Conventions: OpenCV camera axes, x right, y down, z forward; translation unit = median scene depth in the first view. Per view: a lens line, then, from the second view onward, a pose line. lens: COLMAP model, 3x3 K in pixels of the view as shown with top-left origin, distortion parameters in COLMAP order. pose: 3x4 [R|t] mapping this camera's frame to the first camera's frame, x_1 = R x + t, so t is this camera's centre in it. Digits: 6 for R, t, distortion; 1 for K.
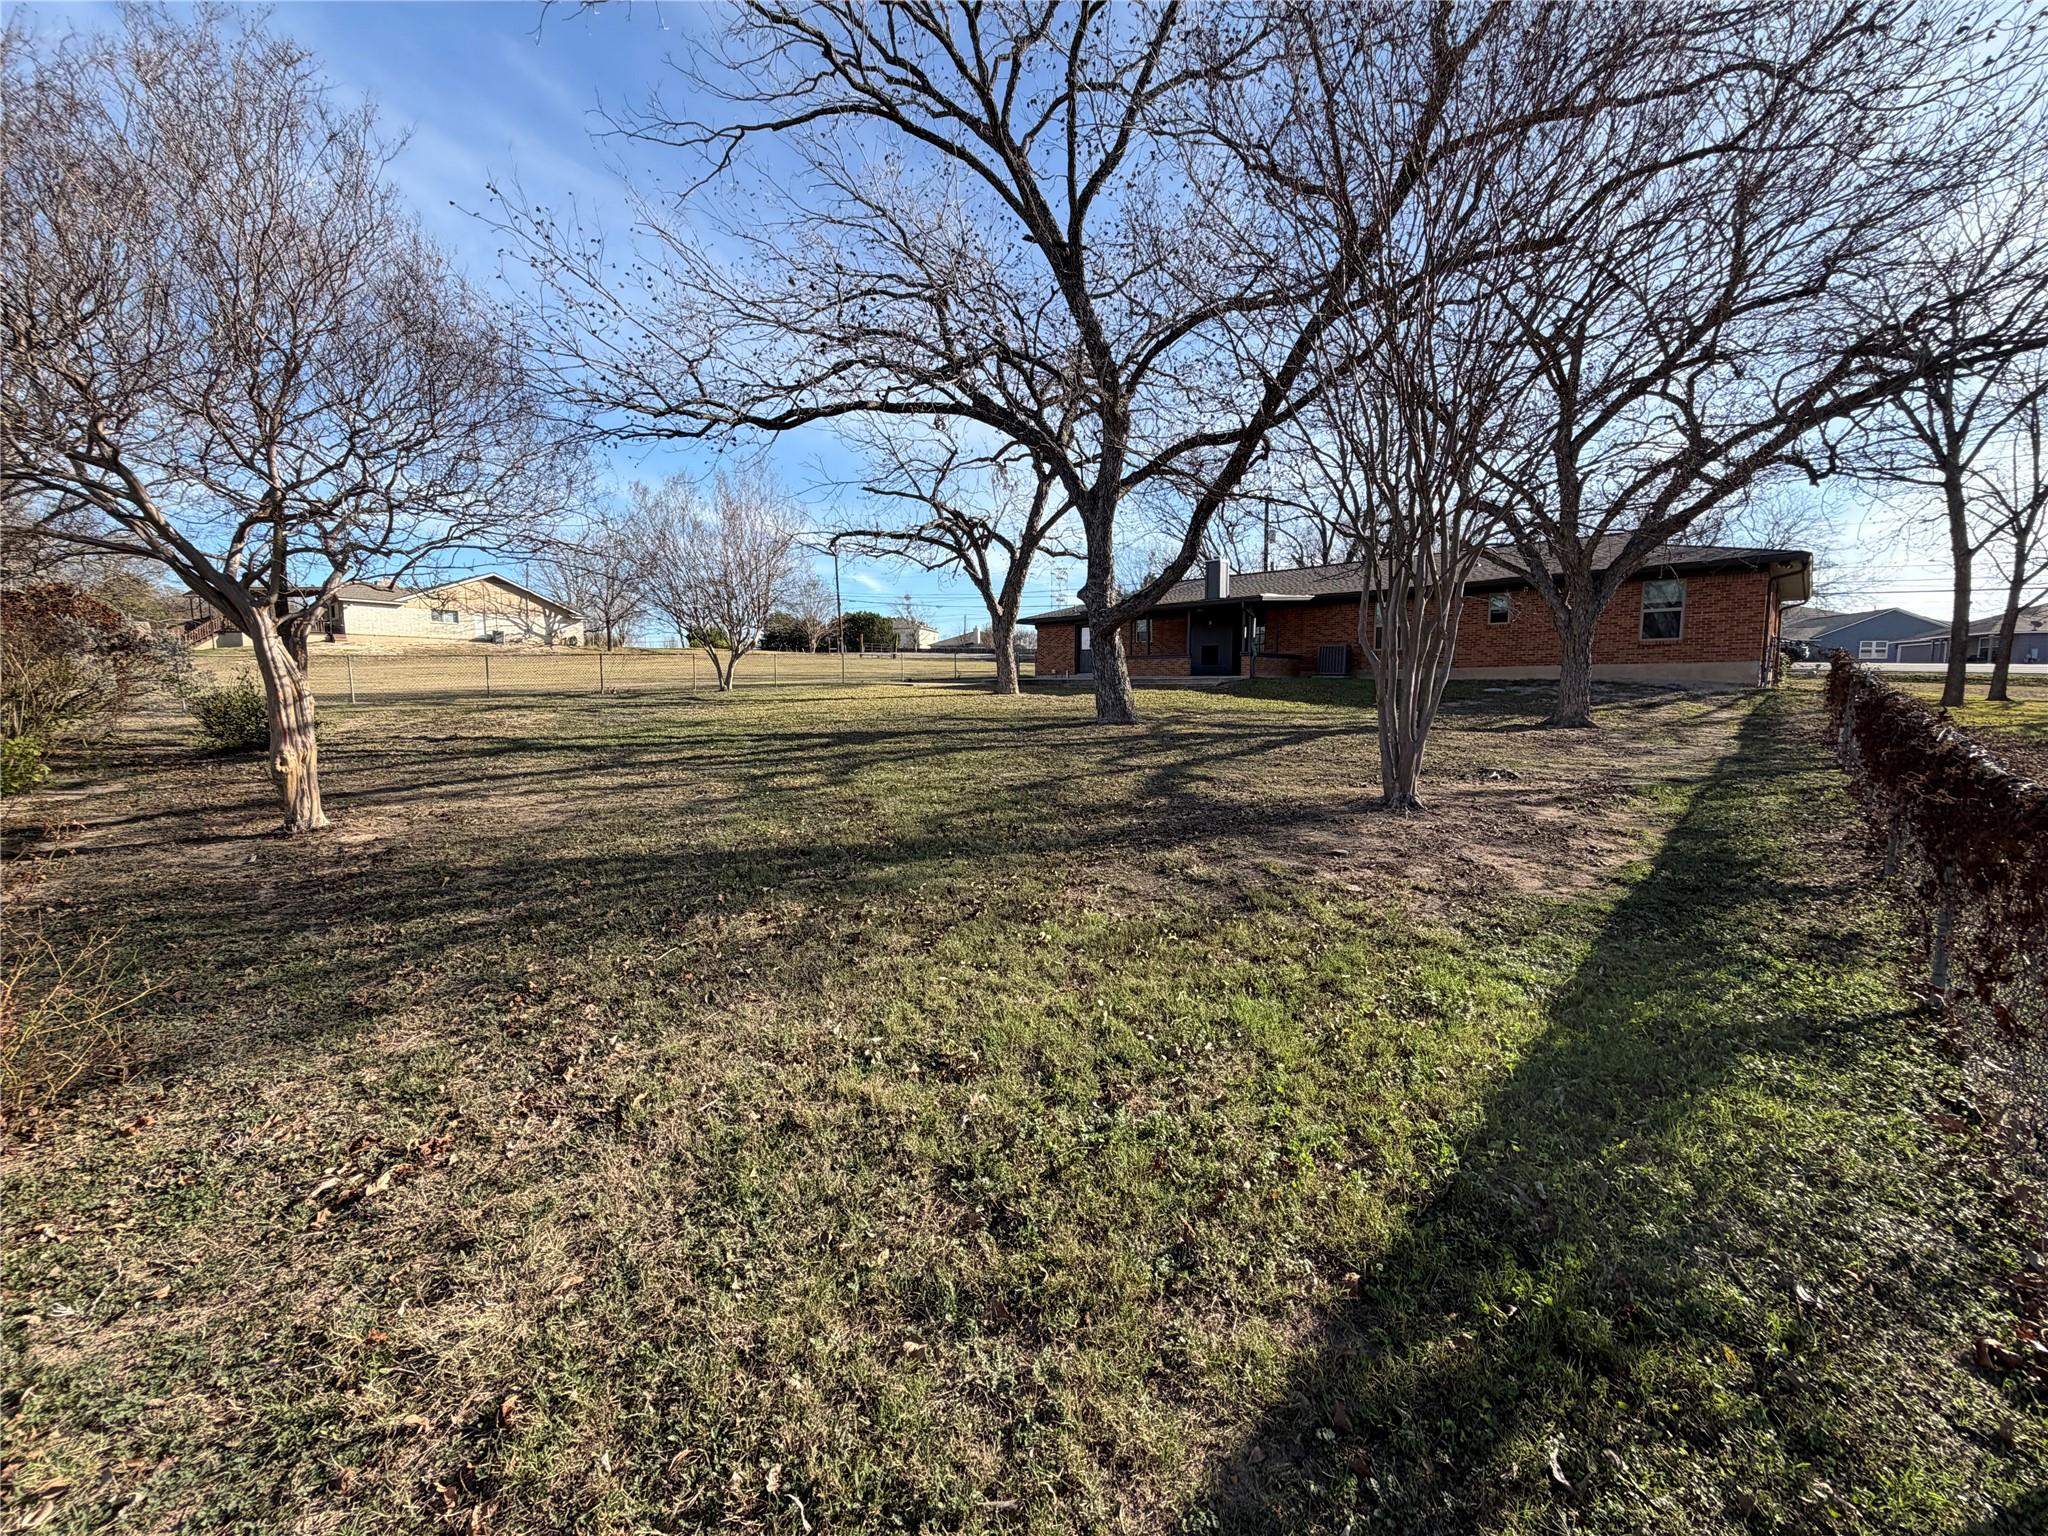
lens RADIAL K [[817.8, 0, 1003.4], [0, 817.8, 775.7], [0, 0, 1]] dist [-0.000038, 0.000231]
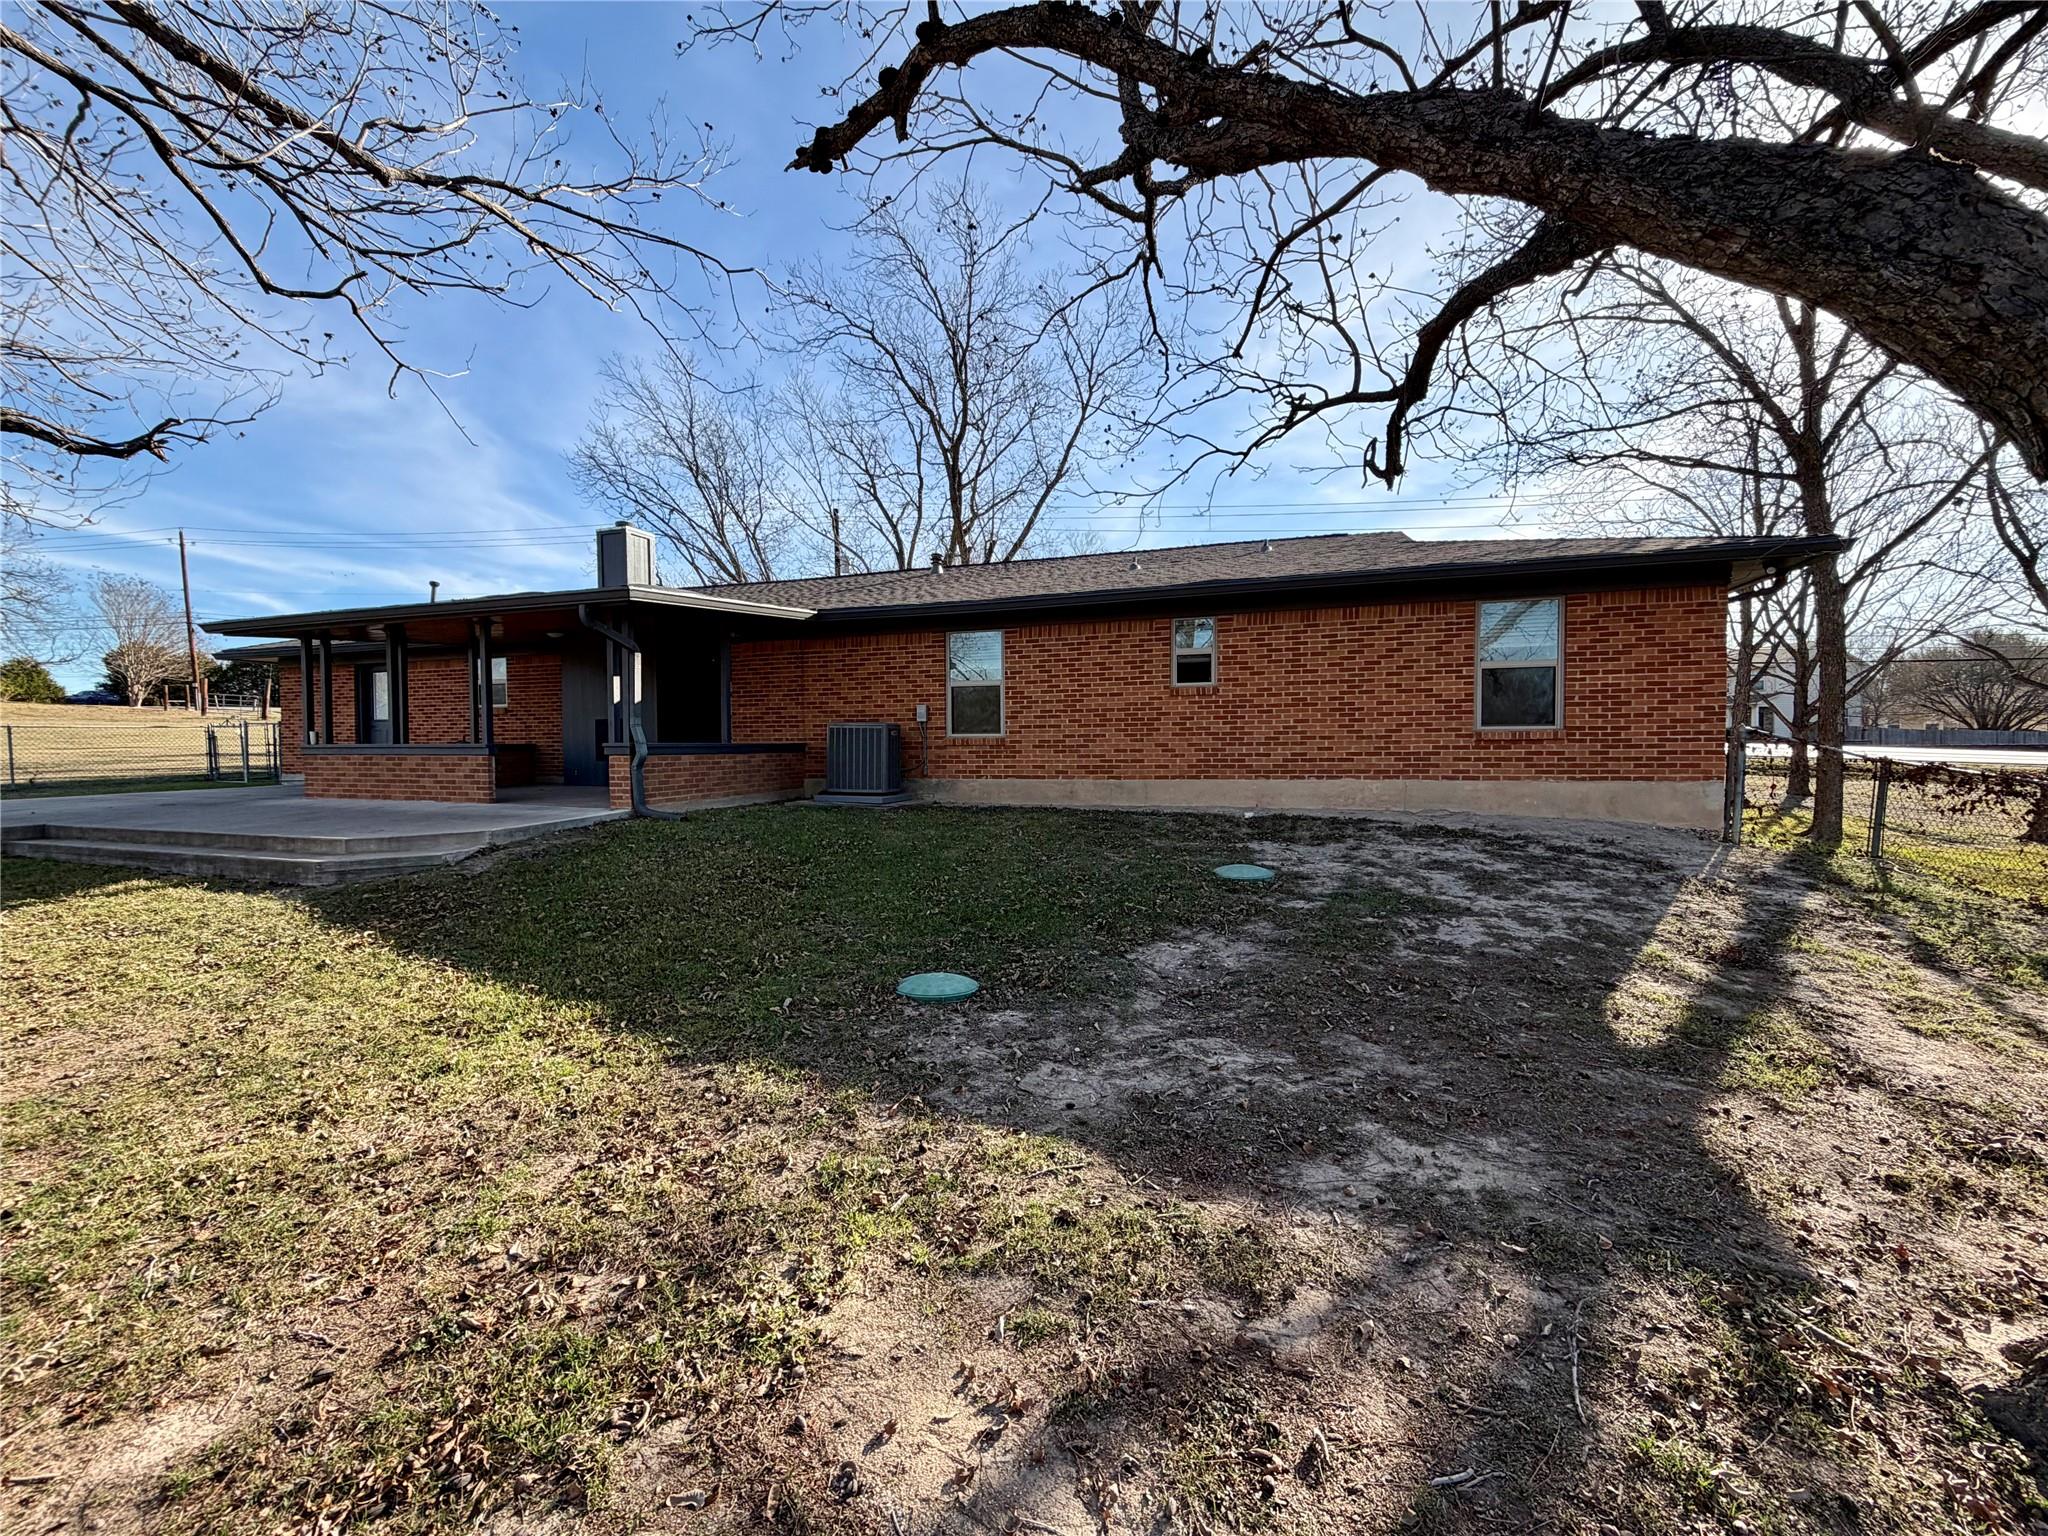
lens RADIAL K [[817.8, 0, 1016.5], [0, 817.8, 770.0], [0, 0, 1]] dist [-0.000038, 0.000231]
pose [[0.898881, -0.018497, 0.437803, 0.112735], [0.051563, 0.996632, -0.063759, -0.040766], [-0.435149, 0.079886, 0.896807, 0.226774]]
